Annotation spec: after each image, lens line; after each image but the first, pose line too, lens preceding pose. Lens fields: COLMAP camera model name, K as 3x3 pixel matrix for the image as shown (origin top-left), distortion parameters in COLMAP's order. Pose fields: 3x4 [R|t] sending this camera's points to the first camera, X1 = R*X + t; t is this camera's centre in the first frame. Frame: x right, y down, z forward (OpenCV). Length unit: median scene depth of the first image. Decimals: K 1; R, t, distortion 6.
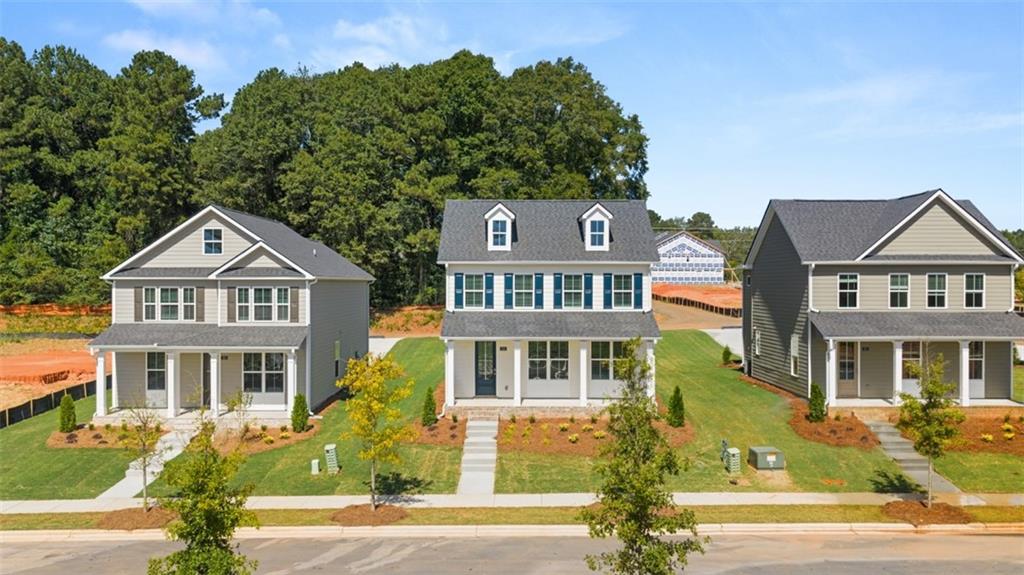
lens RADIAL K [[860.2, 0, 517.1], [0, 860.2, 283.6], [0, 0, 1]] dist [0.048860, -0.085798]
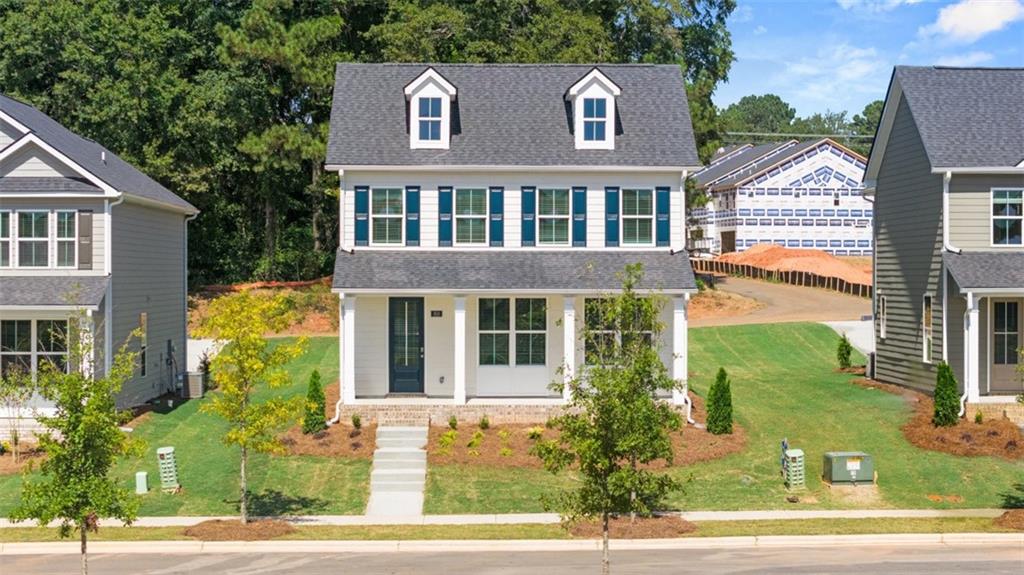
lens RADIAL K [[2102.4, 0, 512.0], [0, 2102.4, 287.5], [0, 0, 1]] dist [-0.171773, 0.568008]
pose [[0.999770, 0.000375, 0.021424, 0.004956], [-0.000487, 0.999986, 0.005191, 0.049918], [-0.021422, -0.005200, 0.999757, -0.448751]]
